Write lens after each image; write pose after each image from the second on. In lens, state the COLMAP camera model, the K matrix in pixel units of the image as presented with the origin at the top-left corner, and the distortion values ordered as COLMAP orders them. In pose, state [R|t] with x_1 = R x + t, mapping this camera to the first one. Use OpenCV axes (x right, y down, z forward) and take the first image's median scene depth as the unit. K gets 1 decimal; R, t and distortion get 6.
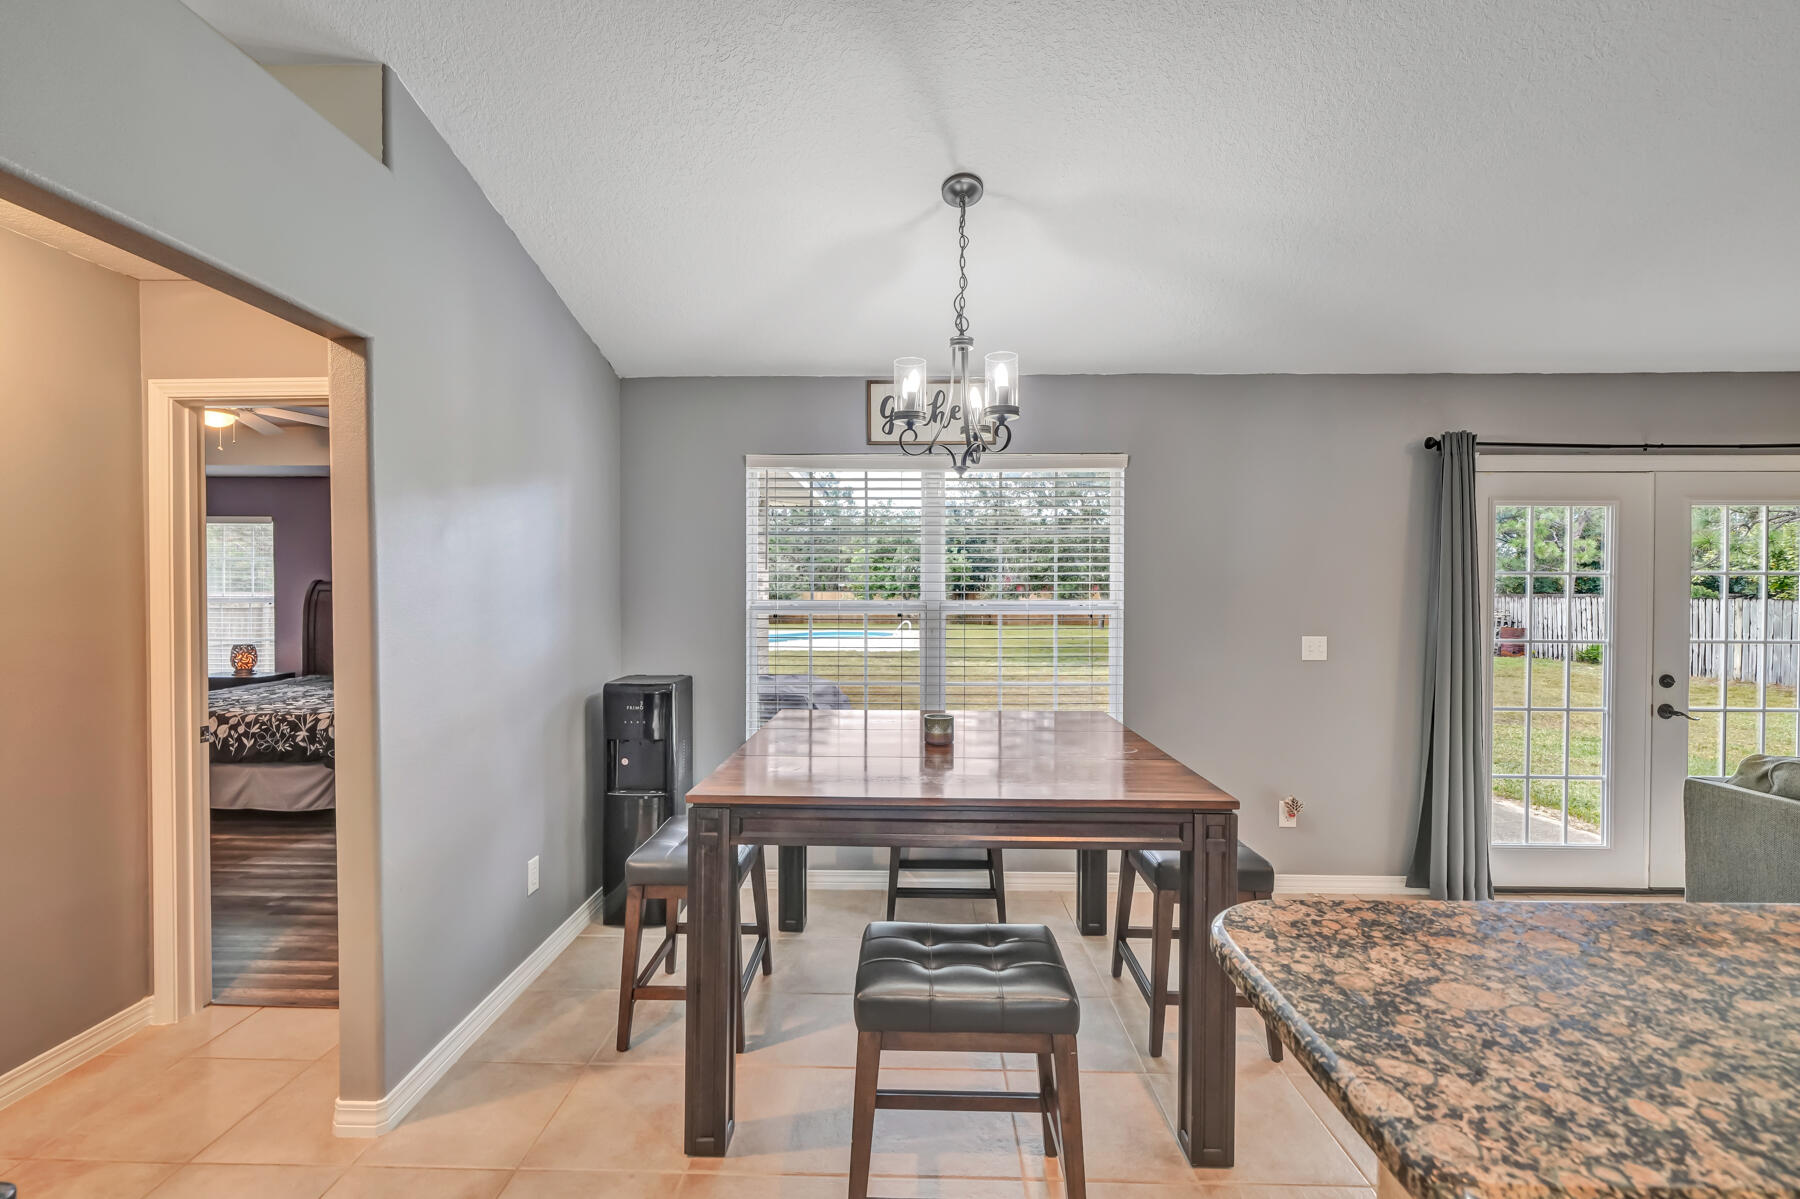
lens RADIAL K [[758.3, 0, 878.0], [0, 758.3, 601.9], [0, 0, 1]] dist [-0.003682, -0.000176]
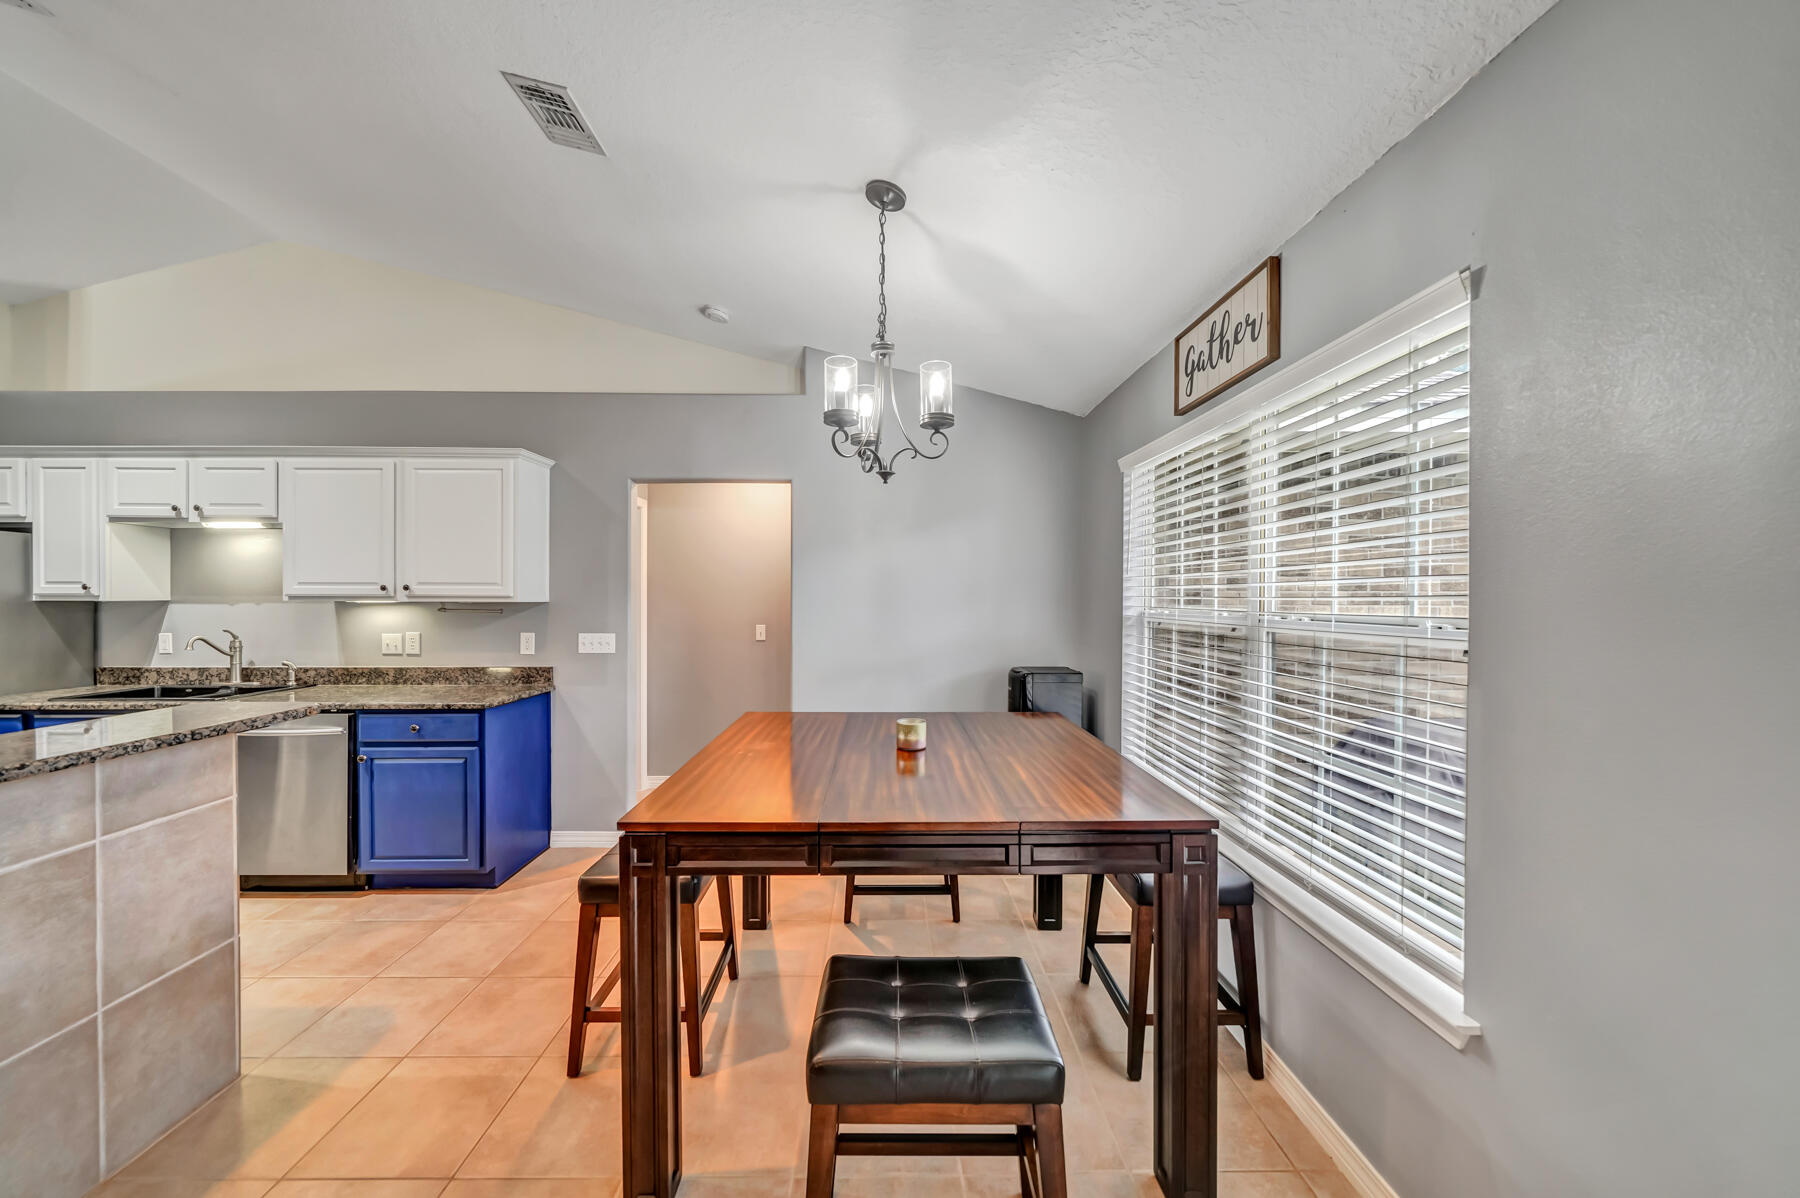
lens RADIAL K [[648.5, 0, 894.3], [0, 648.5, 598.2], [0, 0, 1]] dist [-0.000293, 0.000045]
pose [[0.051682, 0.005858, -0.998646, 0.679548], [-0.015683, 0.999864, 0.005054, -0.011648], [0.998540, 0.015400, 0.051766, 0.684626]]
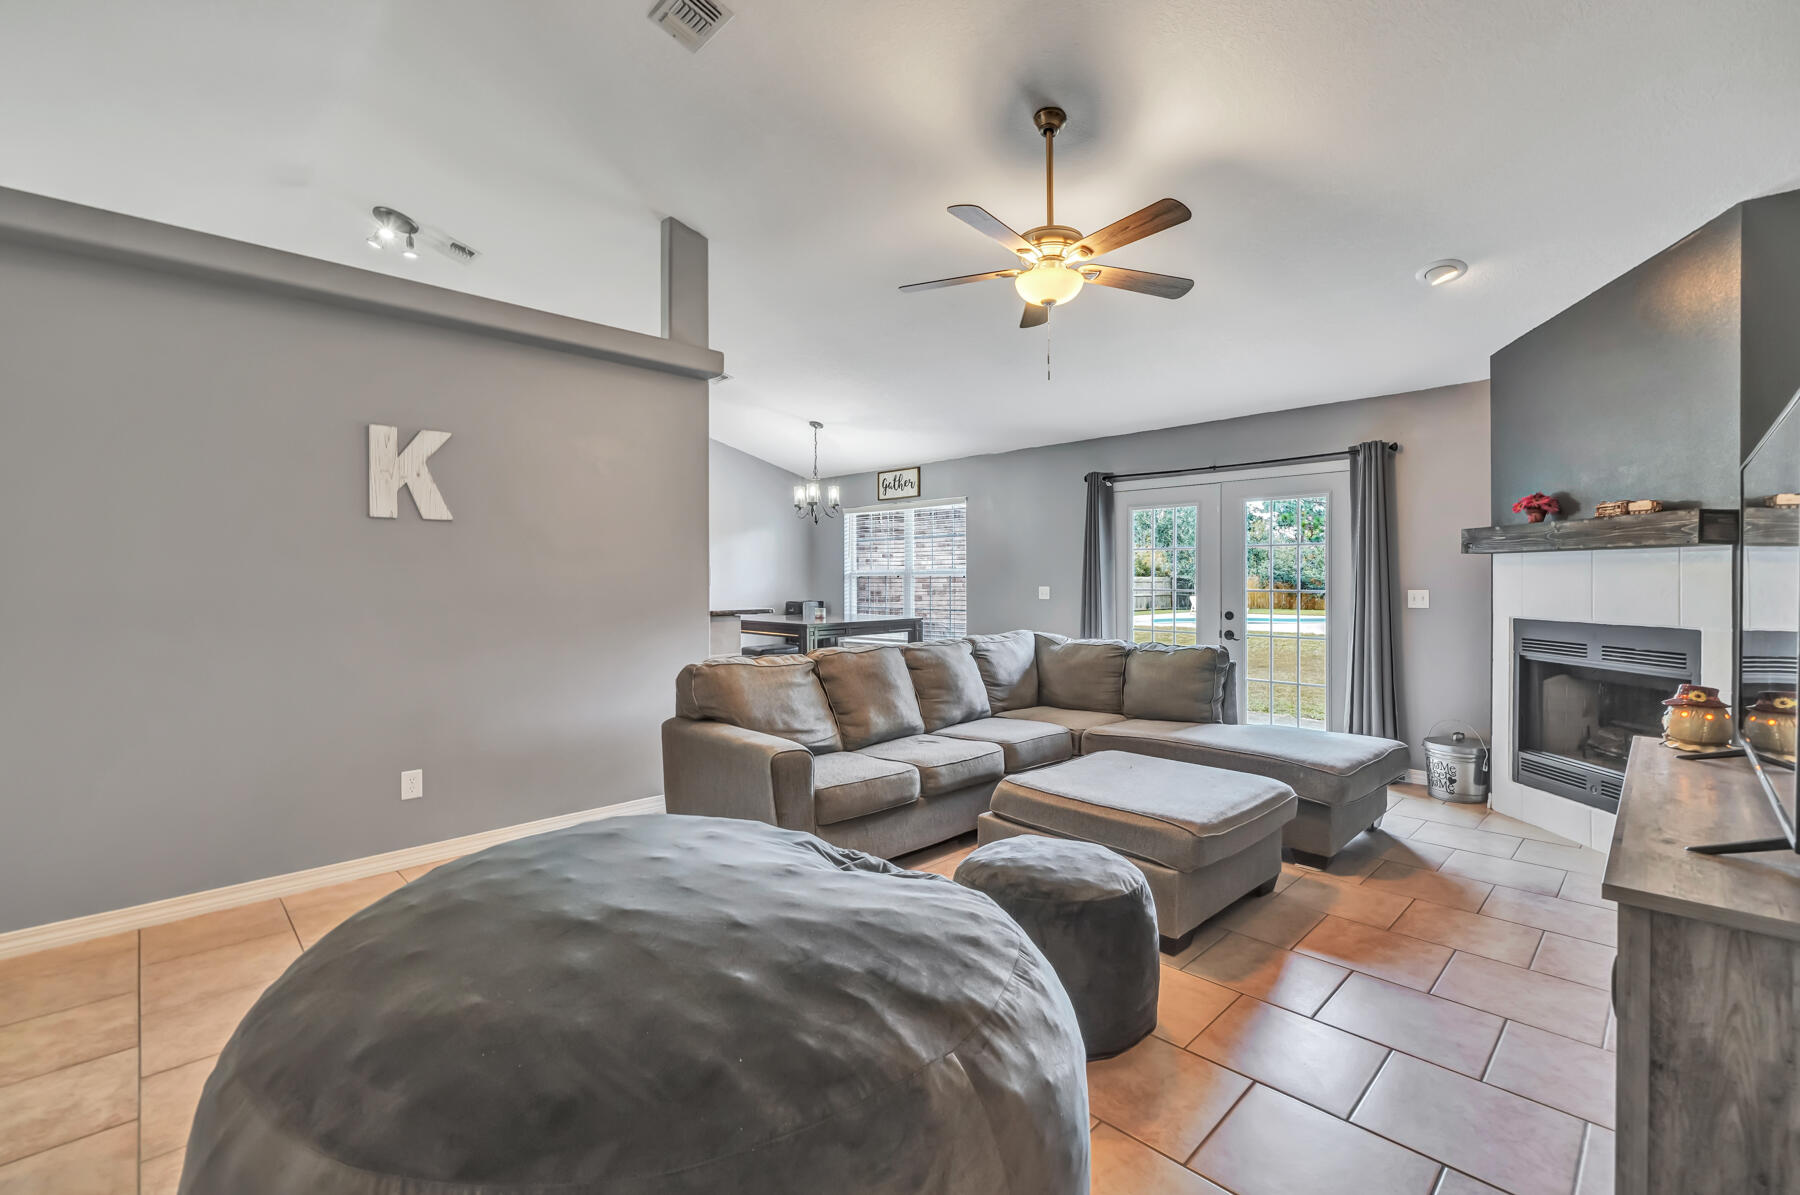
lens RADIAL K [[773.5, 0, 898.7], [0, 773.5, 572.1], [0, 0, 1]] dist [-0.002641, -0.000487]
pose [[0.725479, -0.008810, -0.688188, 1.647552], [-0.008606, 0.999724, -0.021871, 0.055568], [0.688191, 0.021790, 0.725203, -0.631235]]
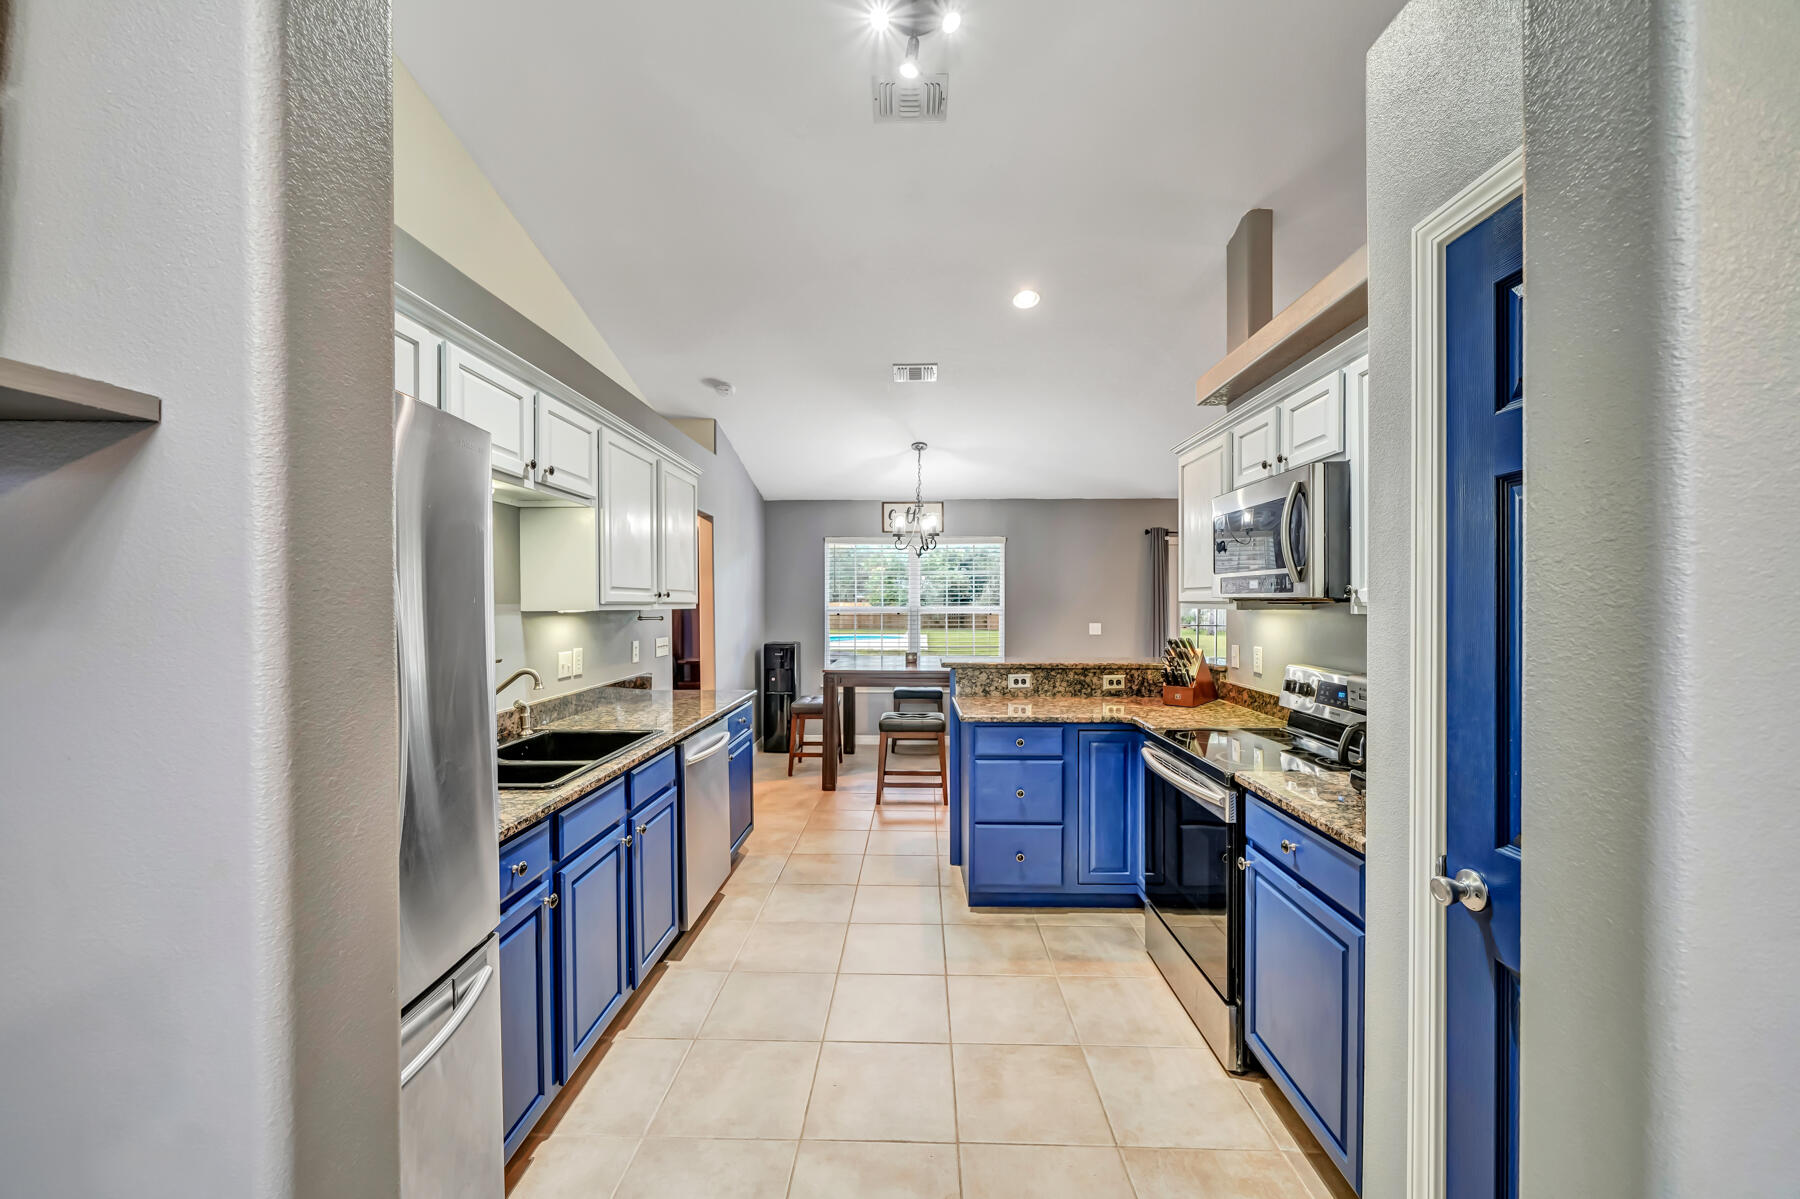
lens RADIAL K [[687.4, 0, 895.9], [0, 687.4, 603.3], [0, 0, 1]] dist [-0.000437, -0.000079]
pose [[0.999994, -0.001943, 0.002843, 0.017199], [0.001978, 0.999922, -0.012344, 0.013216], [-0.002819, 0.012349, 0.999920, -0.930678]]
